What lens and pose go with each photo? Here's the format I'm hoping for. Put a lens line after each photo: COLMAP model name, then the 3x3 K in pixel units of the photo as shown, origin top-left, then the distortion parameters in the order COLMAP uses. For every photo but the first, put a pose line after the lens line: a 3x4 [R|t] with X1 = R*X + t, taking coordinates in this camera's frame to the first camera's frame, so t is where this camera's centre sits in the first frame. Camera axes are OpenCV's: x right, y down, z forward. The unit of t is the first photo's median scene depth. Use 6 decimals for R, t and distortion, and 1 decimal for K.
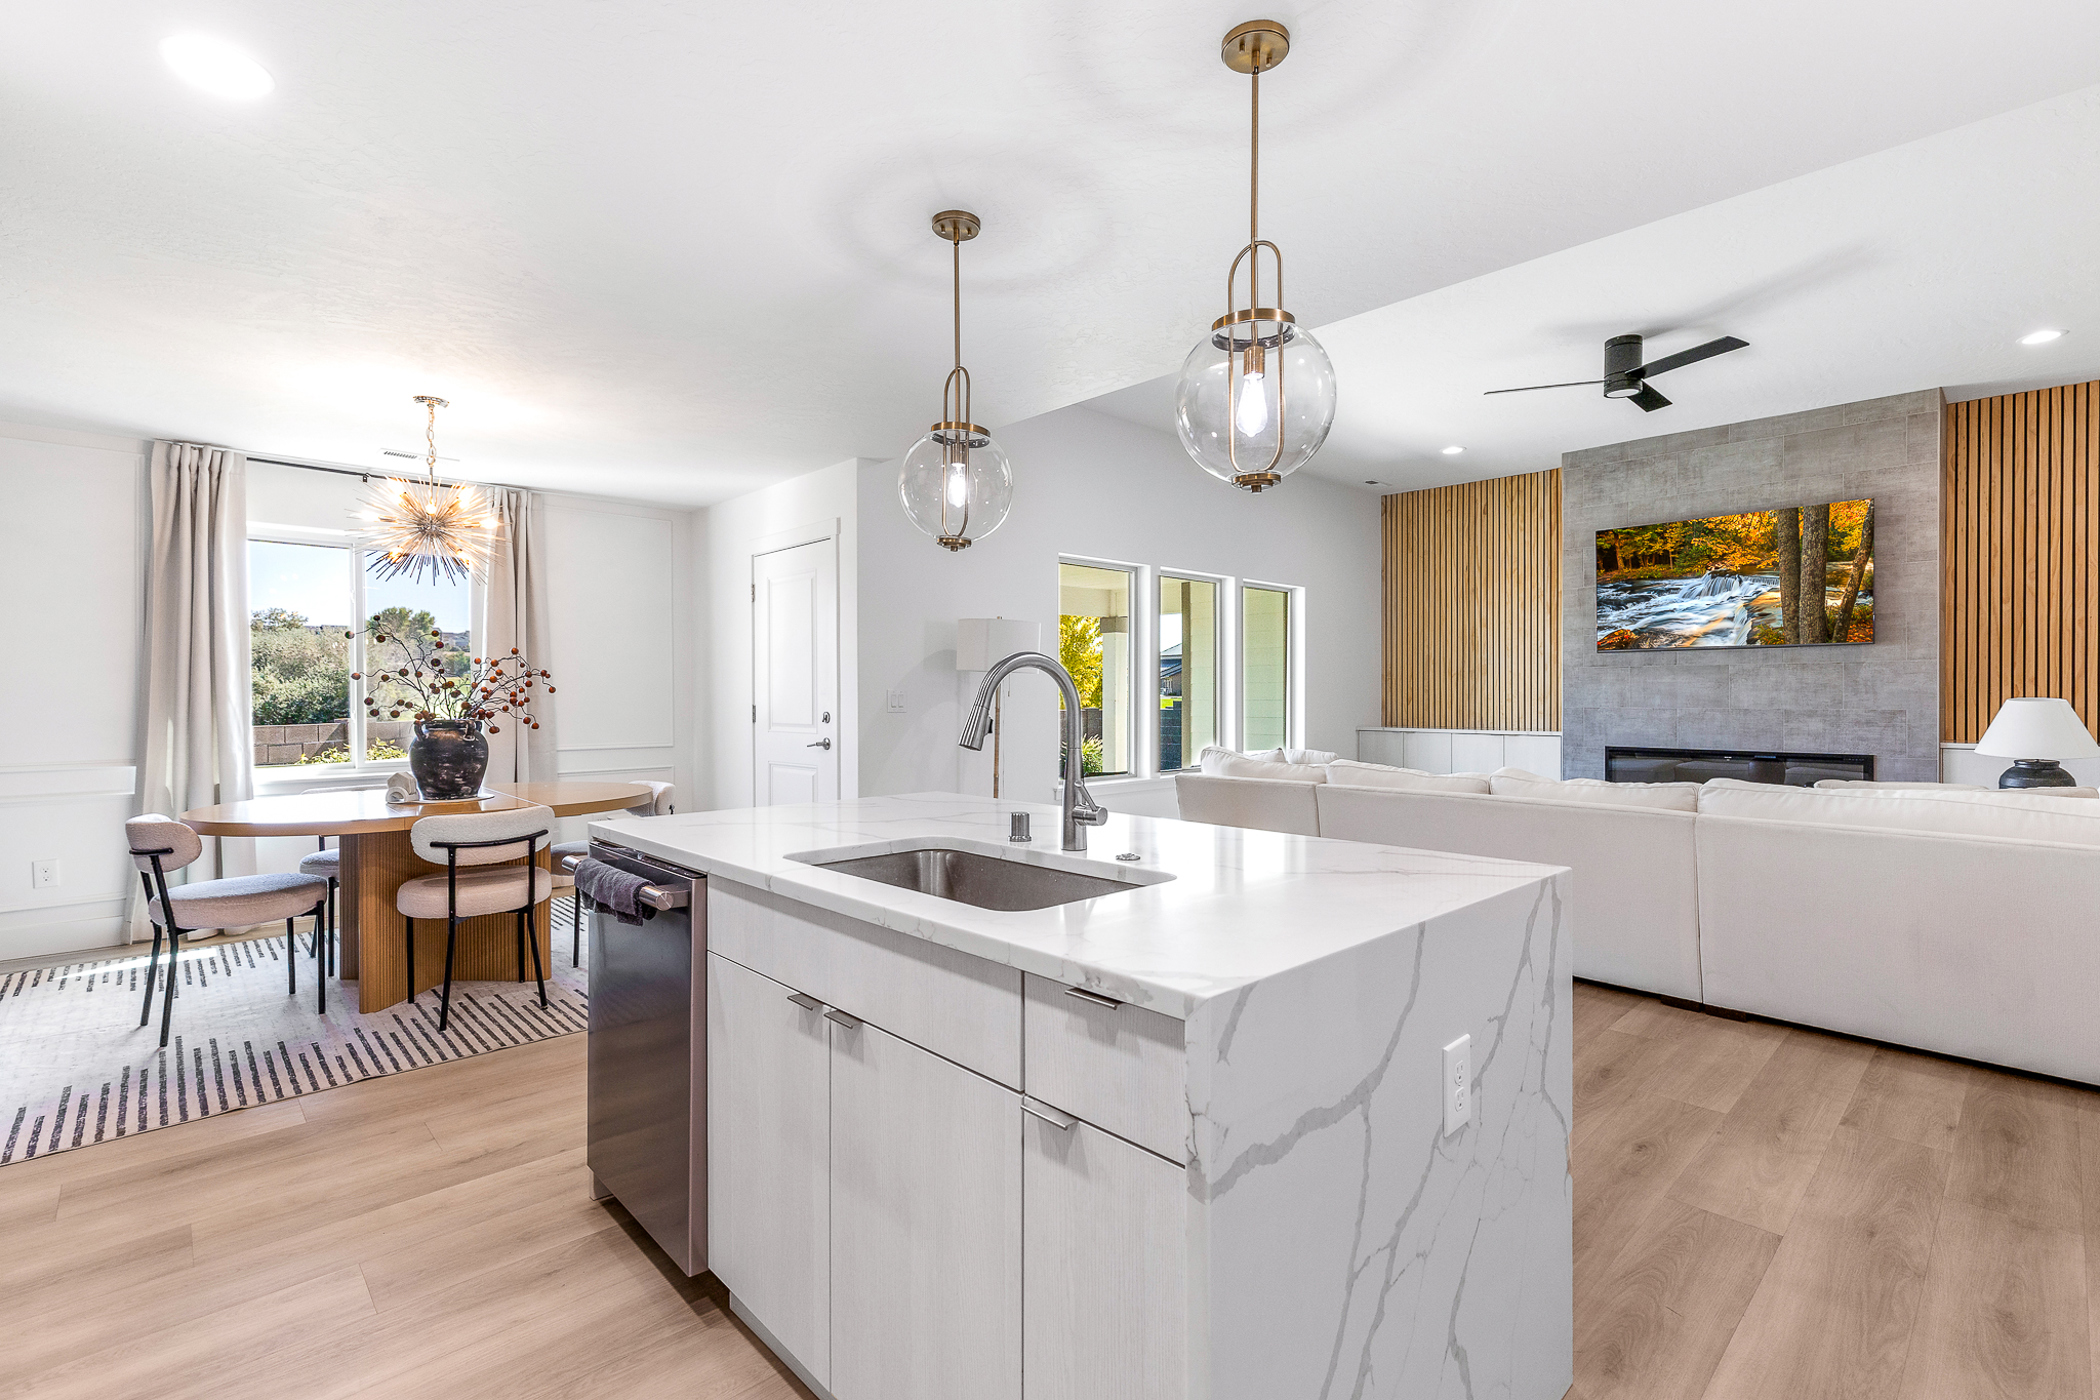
lens RADIAL K [[952.1, 0, 1058.2], [0, 952.1, 709.4], [0, 0, 1]] dist [0.009738, -0.001151]
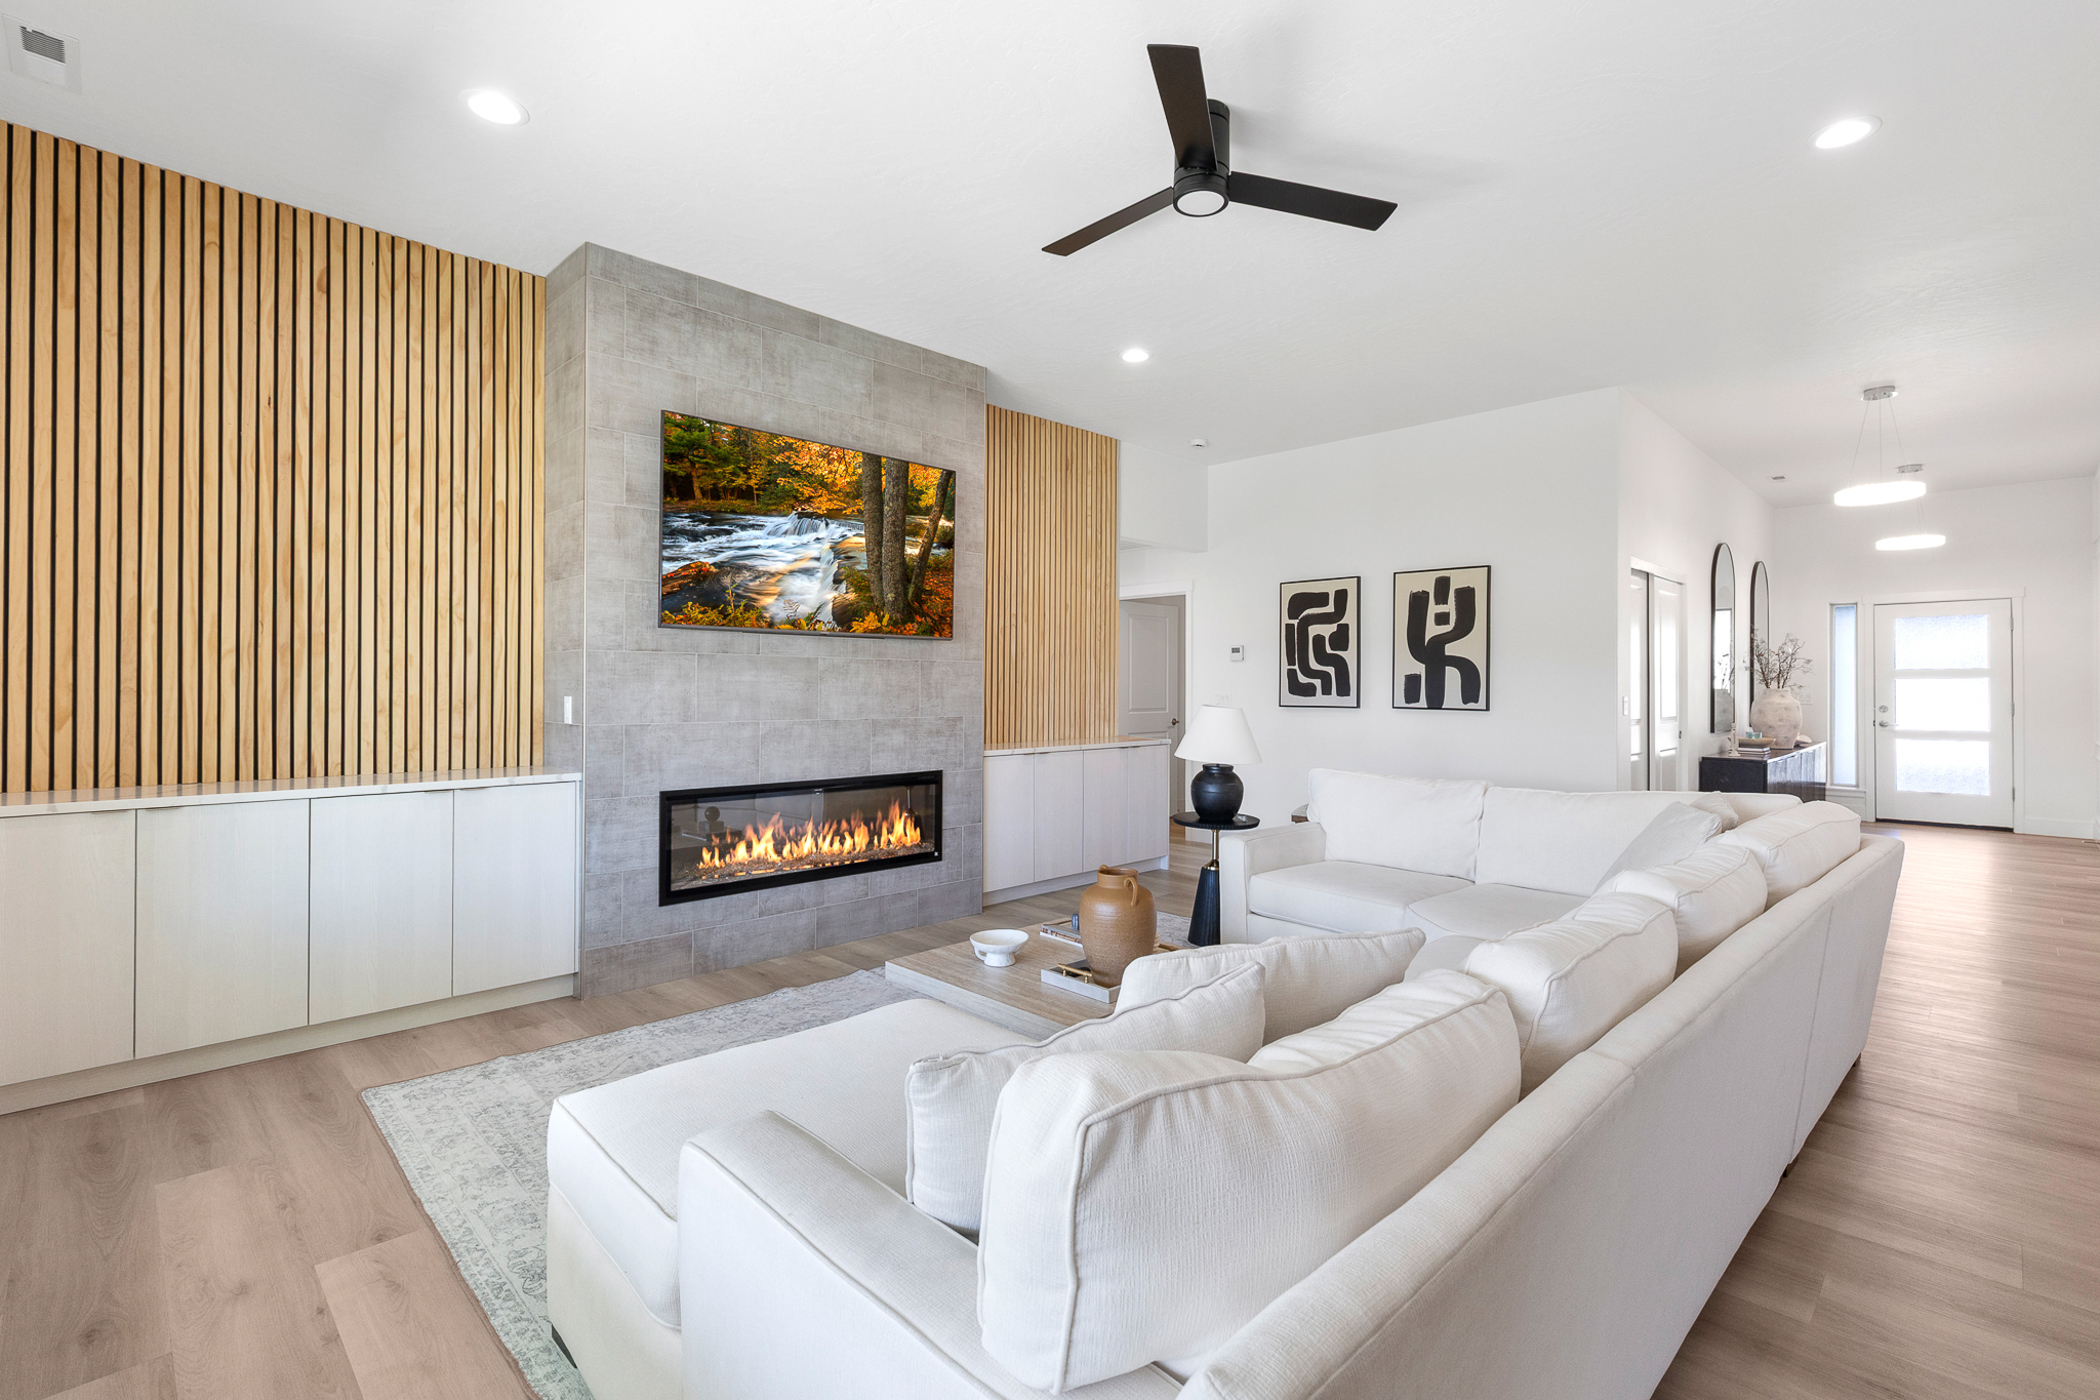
lens RADIAL K [[952.1, 0, 1058.3], [0, 952.1, 682.3], [0, 0, 1]] dist [0.009738, -0.001151]
pose [[-0.020539, 0.006374, 0.999769, -0.000895], [0.011056, 0.999920, -0.006148, -0.022106], [-0.999728, 0.010927, -0.020607, 0.833293]]
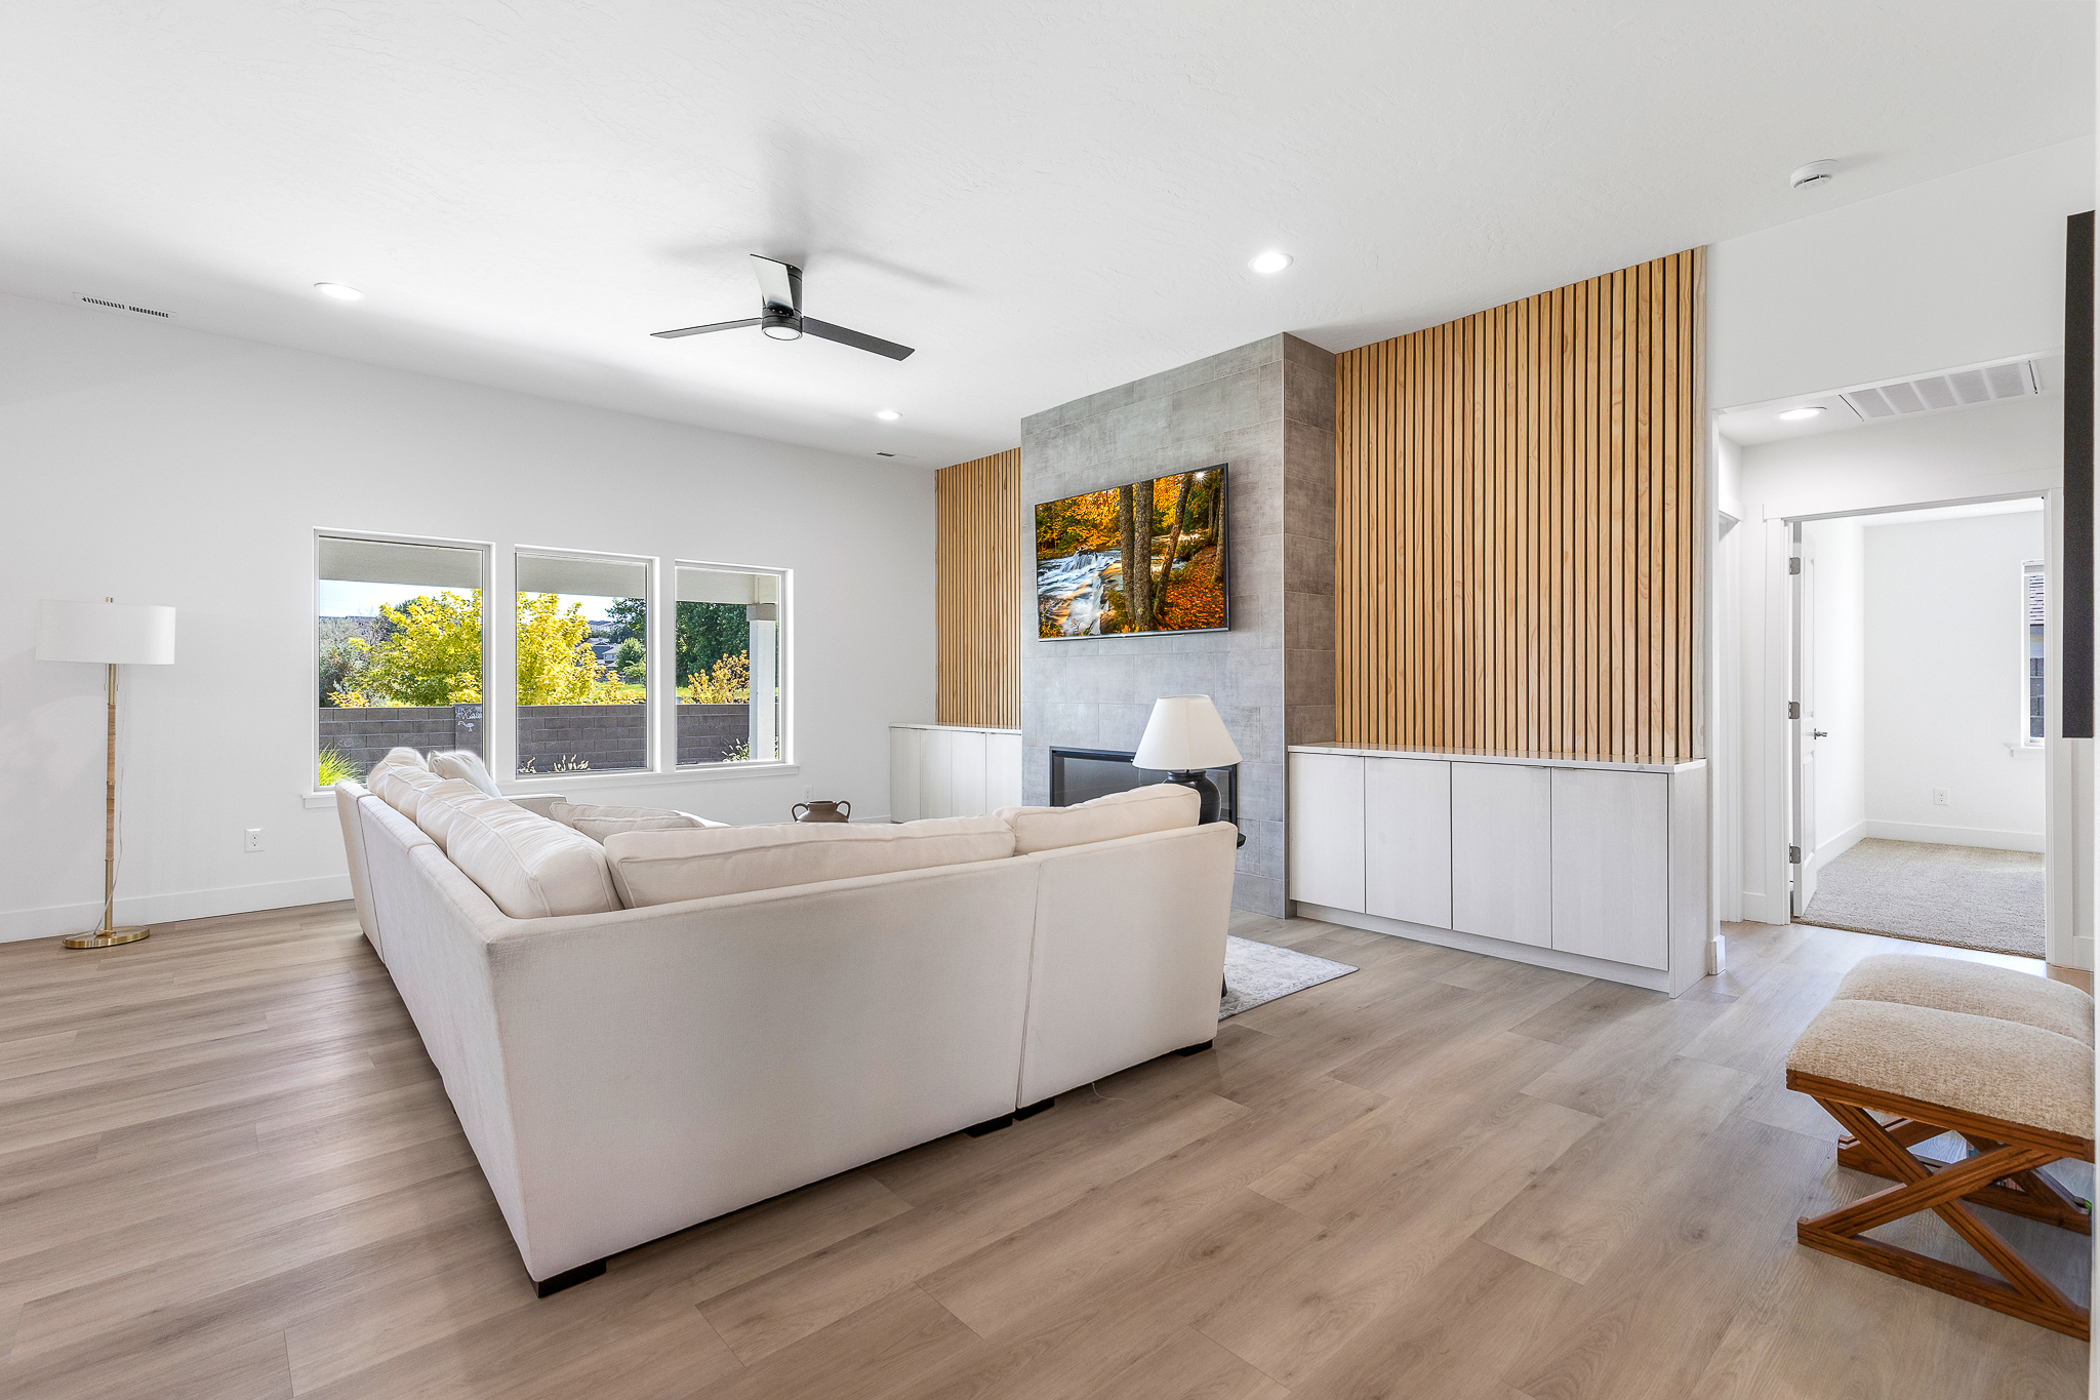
lens RADIAL K [[952.1, 0, 1060.5], [0, 952.1, 690.9], [0, 0, 1]] dist [0.009738, -0.001151]
pose [[0.999631, 0.000838, -0.027157, 0.650499], [-0.001110, 0.999949, -0.010003, -0.004857], [0.027147, 0.010030, 0.999581, 0.124612]]
